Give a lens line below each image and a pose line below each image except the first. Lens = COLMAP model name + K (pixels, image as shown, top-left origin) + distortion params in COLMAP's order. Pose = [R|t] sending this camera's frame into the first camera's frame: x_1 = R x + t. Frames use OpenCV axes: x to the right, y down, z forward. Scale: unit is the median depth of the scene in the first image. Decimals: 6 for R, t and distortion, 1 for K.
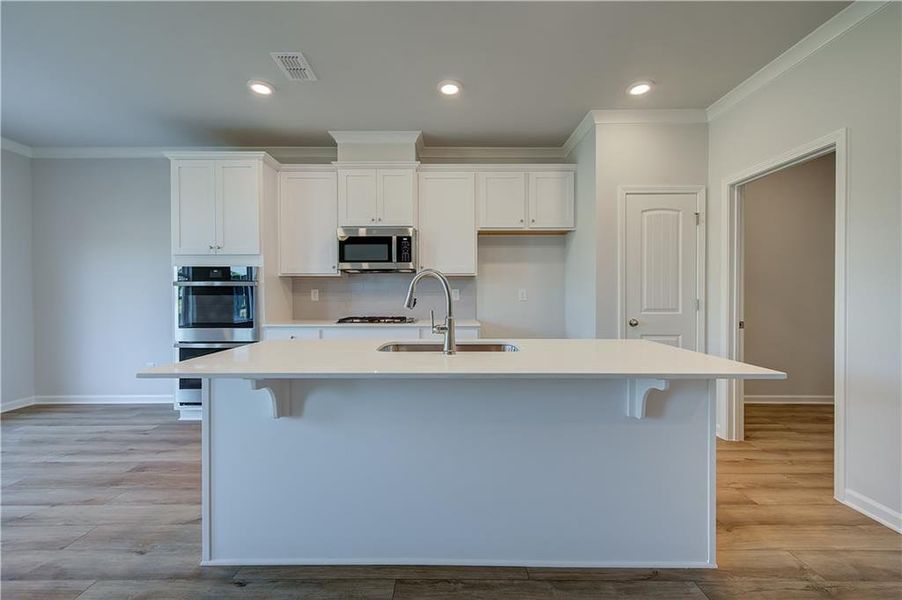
lens RADIAL K [[364.0, 0, 451.8], [0, 364.0, 298.1], [0, 0, 1]] dist [0.002745, -0.000491]
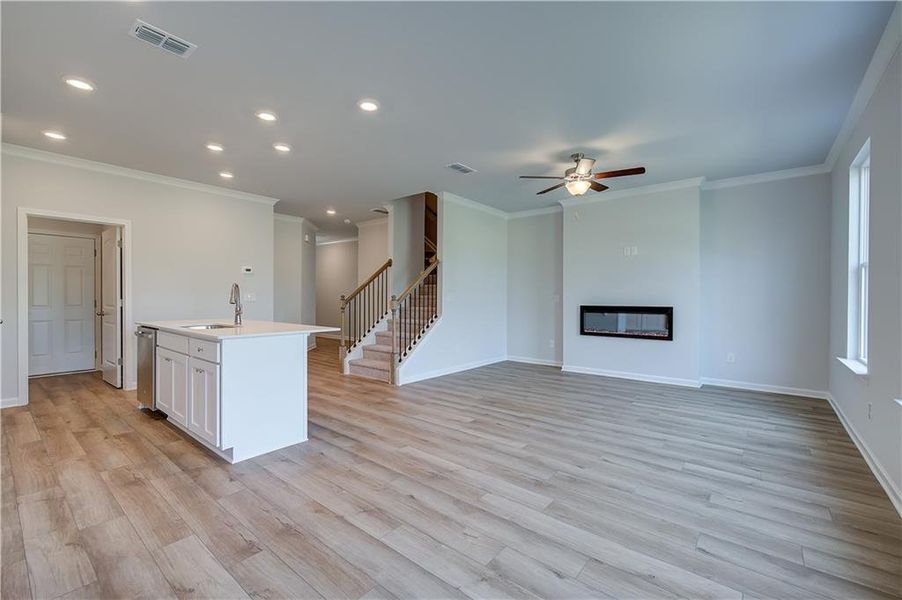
lens RADIAL K [[382.4, 0, 454.5], [0, 382.4, 300.2], [0, 0, 1]] dist [0.001267, 0.000362]
pose [[-0.775843, -0.005769, 0.630900, -1.132288], [0.002788, 0.999917, 0.012573, -0.005311], [-0.630920, 0.011513, -0.775762, 0.920995]]
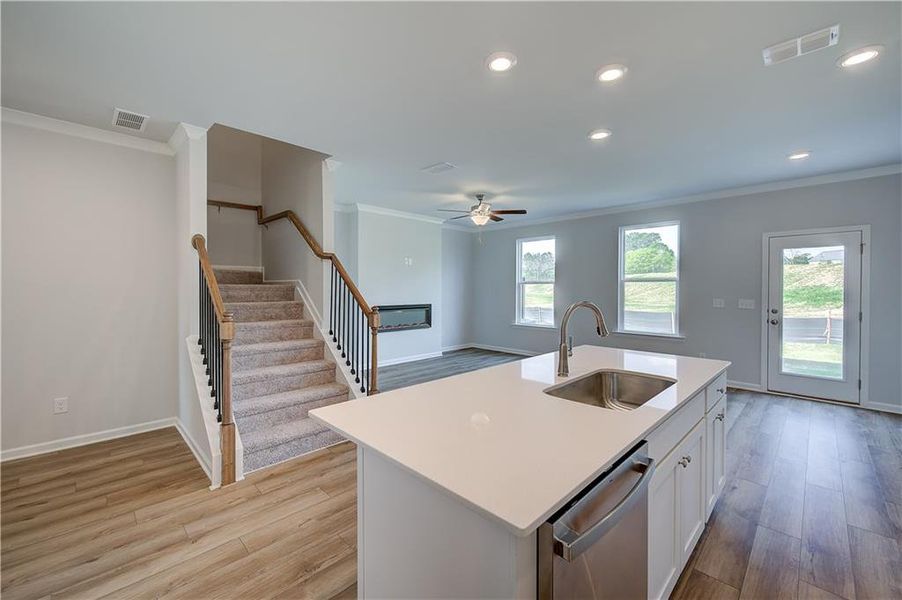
lens RADIAL K [[360.1, 0, 452.3], [0, 360.1, 288.0], [0, 0, 1]] dist [0.000805, 0.000013]
pose [[-0.711597, -0.001948, -0.702585, 0.494888], [-0.009157, 0.999937, 0.006502, -0.062310], [0.702528, 0.011061, -0.711570, 0.751329]]
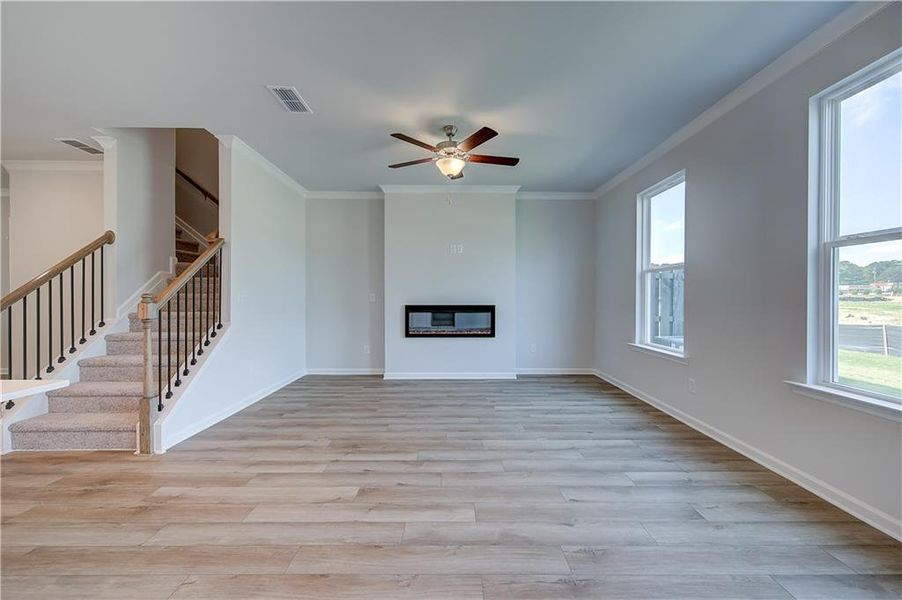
lens RADIAL K [[361.5, 0, 455.2], [0, 361.5, 298.4], [0, 0, 1]] dist [0.002396, -0.000079]
pose [[-0.999970, -0.000165, -0.007763, -0.675333], [-0.000264, 0.999919, 0.012752, -0.004417], [0.007761, 0.012754, -0.999889, 0.704976]]
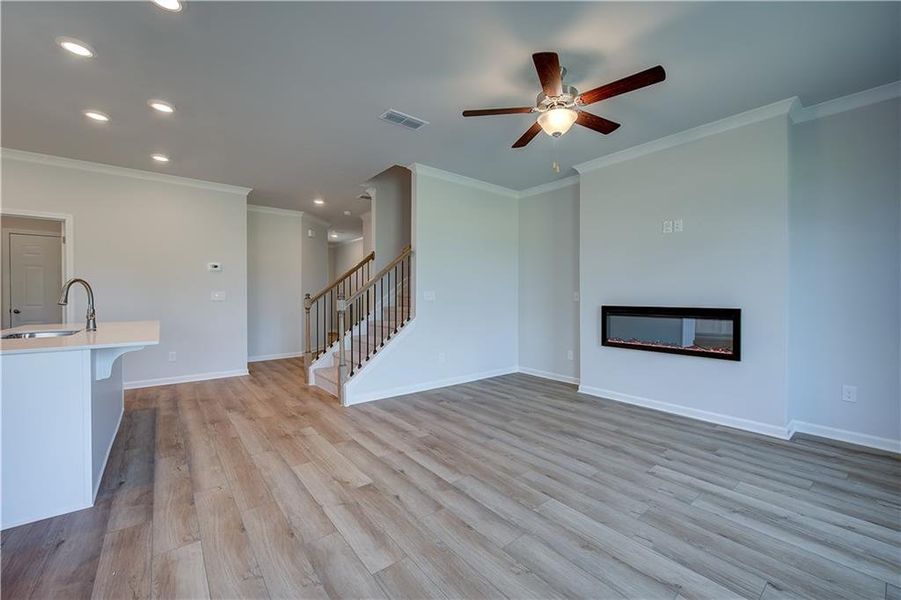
lens RADIAL K [[363.6, 0, 451.3], [0, 363.6, 298.1], [0, 0, 1]] dist [0.002745, -0.000491]
pose [[-0.624591, -0.005008, 0.780936, -1.112645], [0.007920, 0.999887, 0.012746, -0.002349], [-0.780912, 0.014146, -0.624481, 0.363208]]
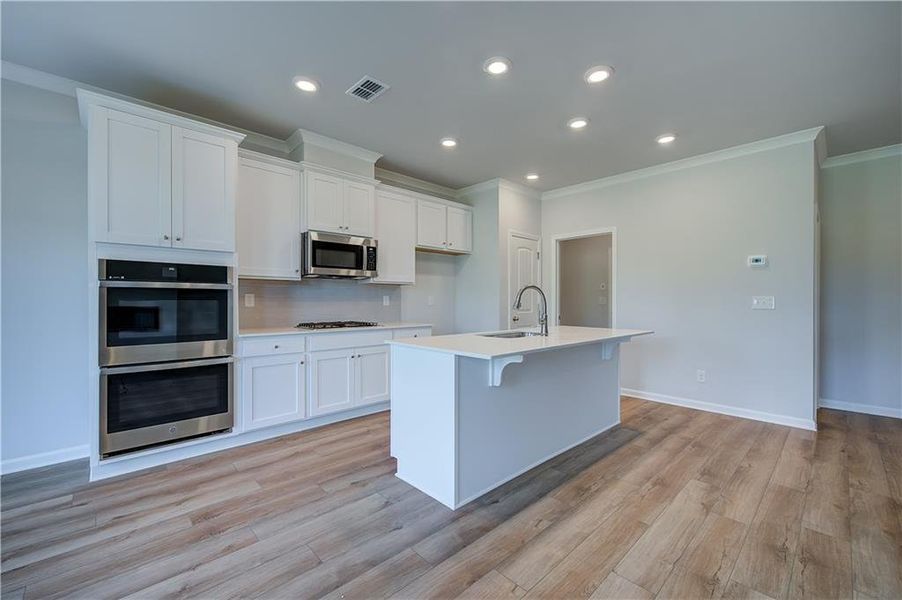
lens RADIAL K [[370.9, 0, 454.7], [0, 370.9, 302.2], [0, 0, 1]] dist [-0.000793, 0.000161]
pose [[0.725106, -0.000732, 0.688637, -0.716590], [0.002046, 0.999997, -0.001092, -0.001620], [-0.688635, 0.002200, 0.725105, 0.019549]]
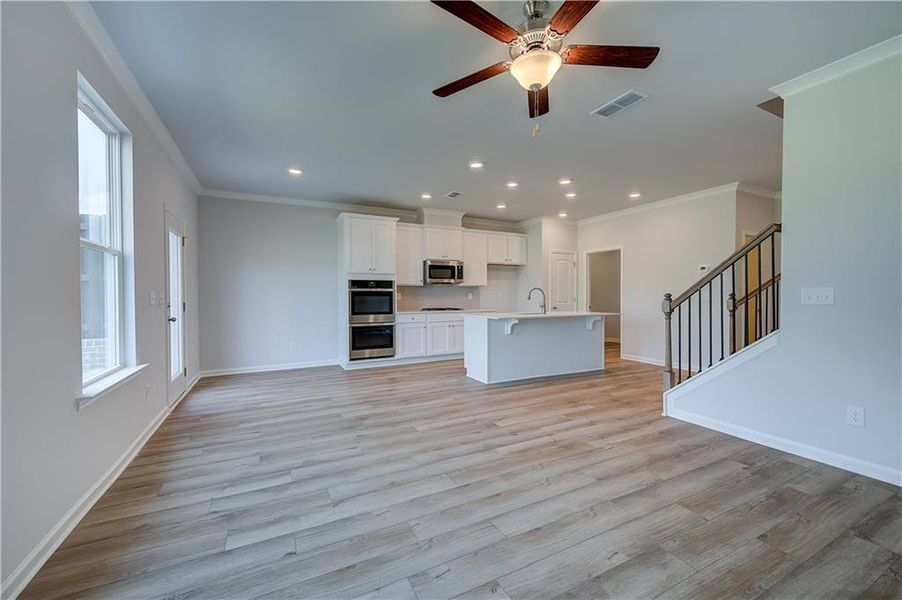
lens RADIAL K [[361.5, 0, 455.2], [0, 361.5, 298.4], [0, 0, 1]] dist [0.002396, -0.000079]
pose [[0.888694, -0.004556, 0.458477, -1.042829], [0.005608, 0.999984, -0.000933, 0.006133], [-0.458466, 0.003400, 0.888706, -0.713182]]
